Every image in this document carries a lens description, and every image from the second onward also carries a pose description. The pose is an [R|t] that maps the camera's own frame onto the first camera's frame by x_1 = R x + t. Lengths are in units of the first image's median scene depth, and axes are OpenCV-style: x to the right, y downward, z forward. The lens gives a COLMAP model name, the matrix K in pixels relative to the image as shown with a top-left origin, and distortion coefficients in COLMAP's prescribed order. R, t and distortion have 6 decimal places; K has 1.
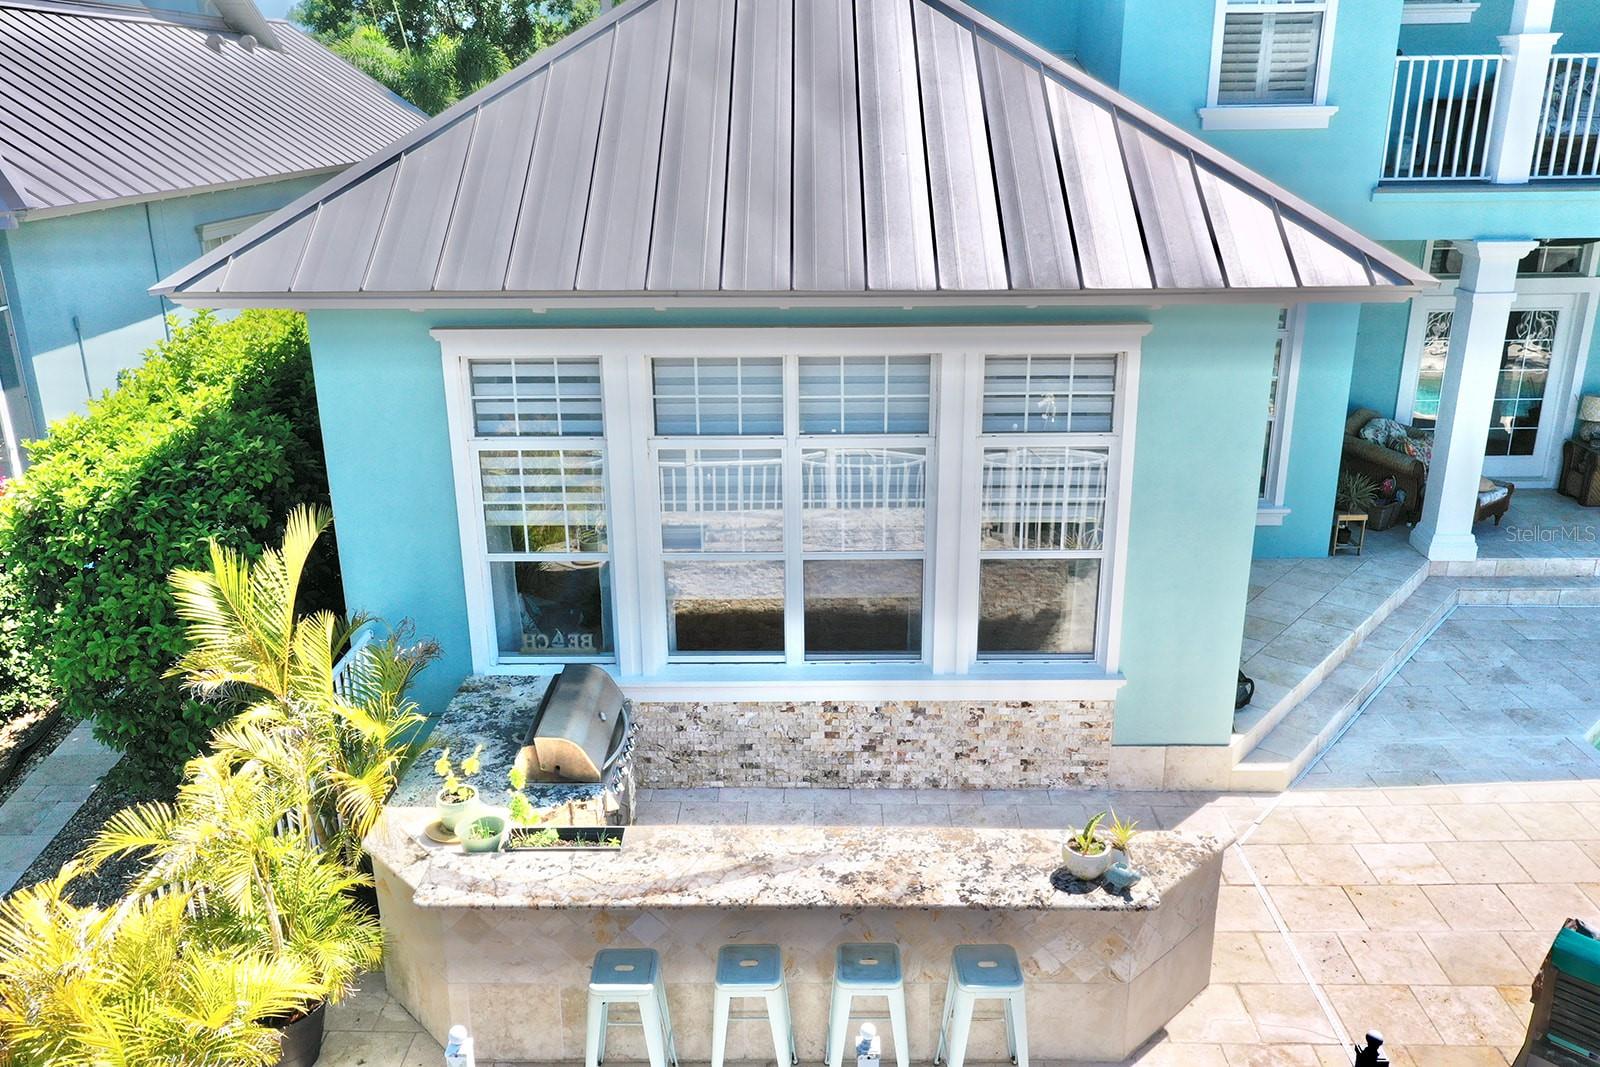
lens RADIAL K [[1283.7, 0, 803.7], [0, 1283.7, 531.3], [0, 0, 1]] dist [0.013930, 0.006673]
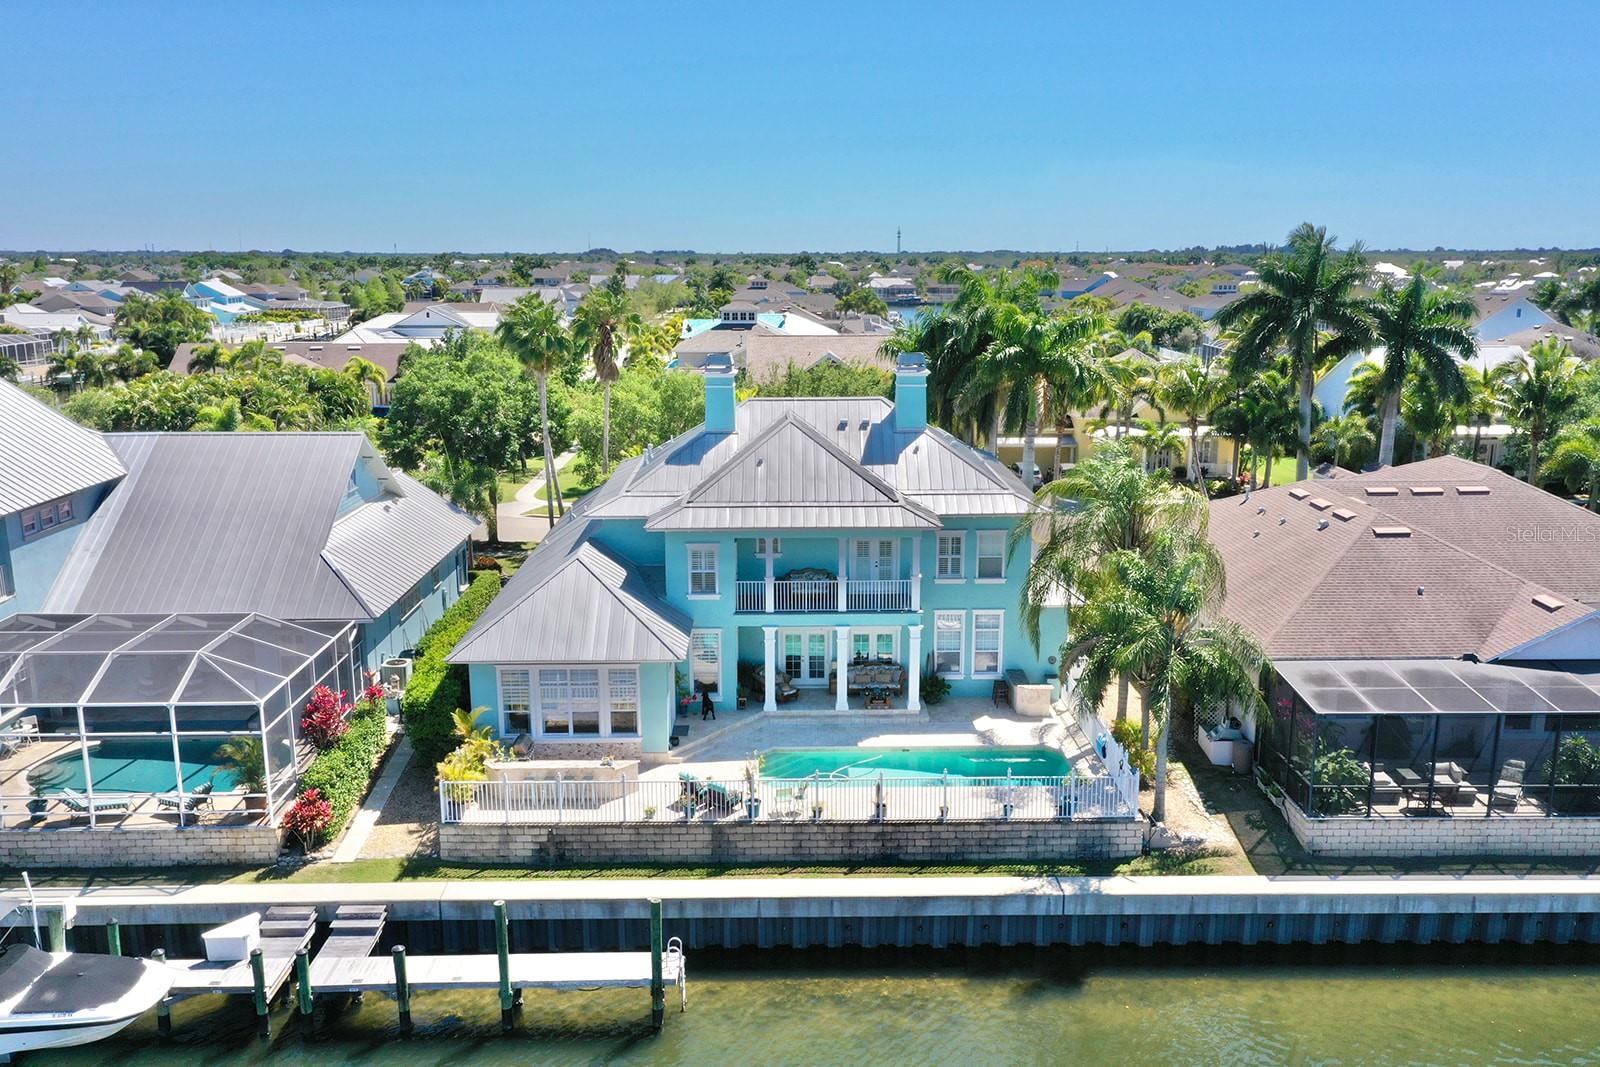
lens RADIAL K [[1283.7, 0, 797.5], [0, 1283.7, 535.3], [0, 0, 1]] dist [0.013930, 0.006673]
pose [[0.999352, 0.001098, 0.035968, 0.623709], [0.002953, 0.993659, -0.112395, -0.084864], [-0.035863, 0.112429, 0.993012, -3.579356]]
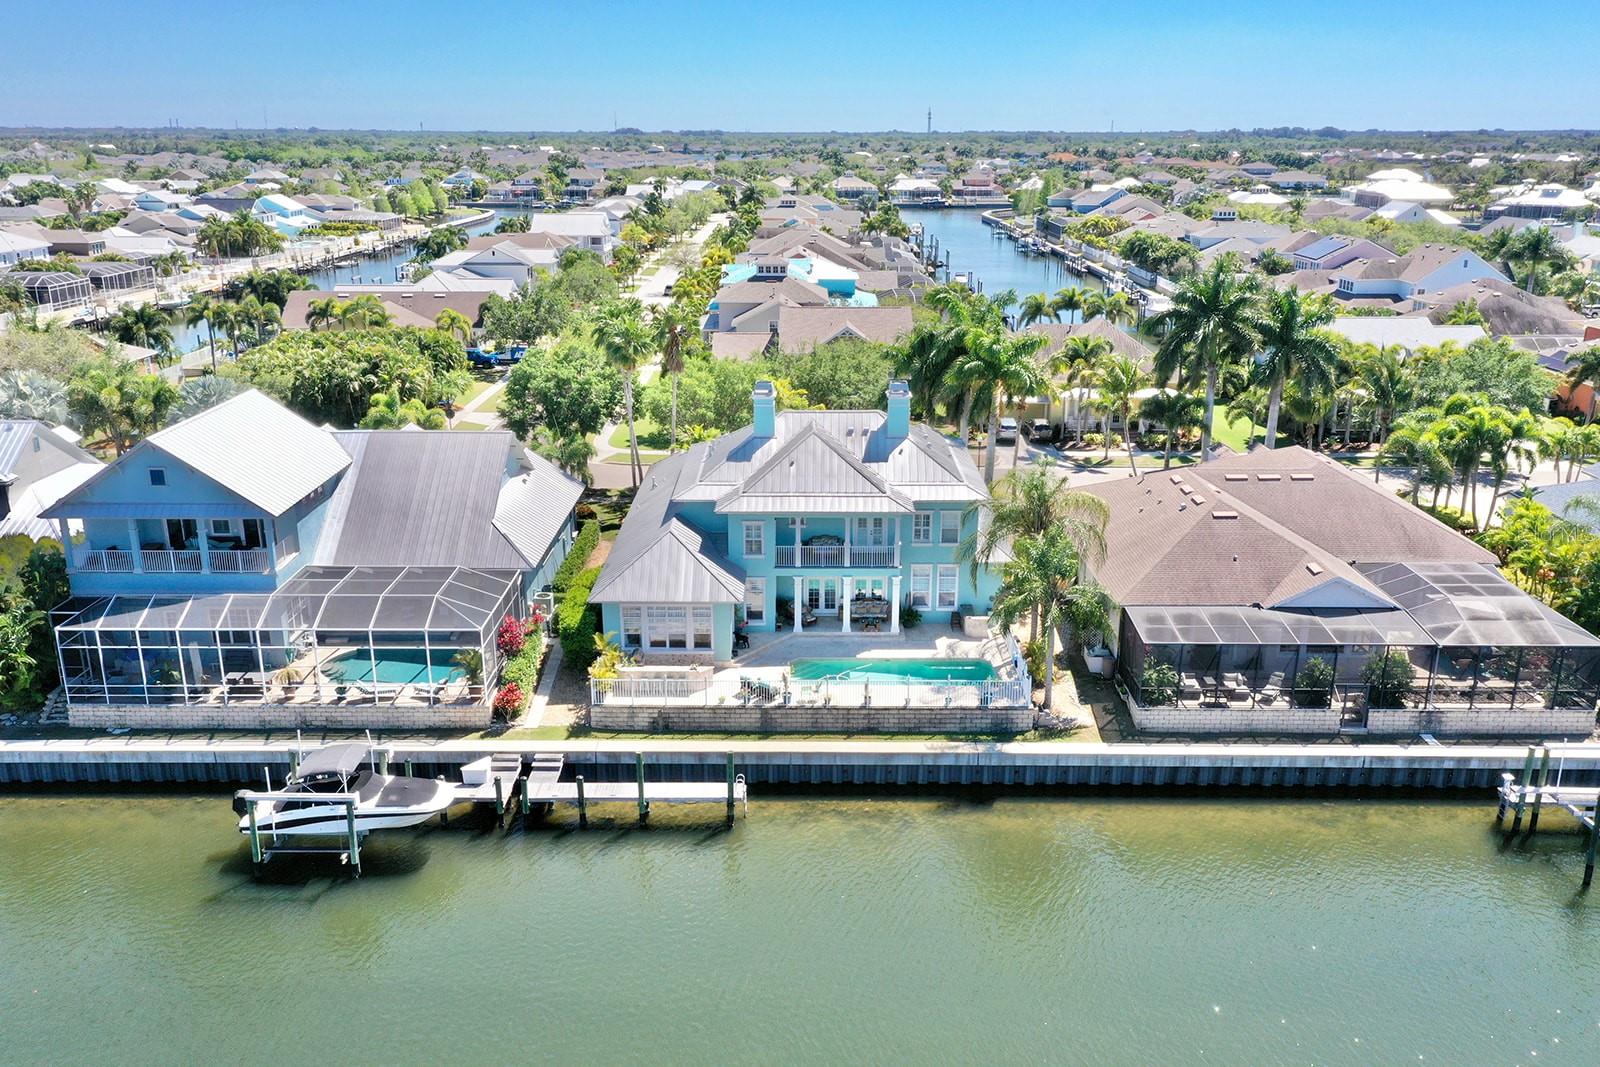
lens RADIAL K [[1283.7, 0, 798.9], [0, 1283.7, 531.3], [0, 0, 1]] dist [0.013930, 0.006673]
pose [[0.999825, 0.007307, 0.017244, 0.572772], [-0.006894, 0.999691, -0.023899, -0.368255], [-0.017413, 0.023776, 0.999566, -5.917471]]
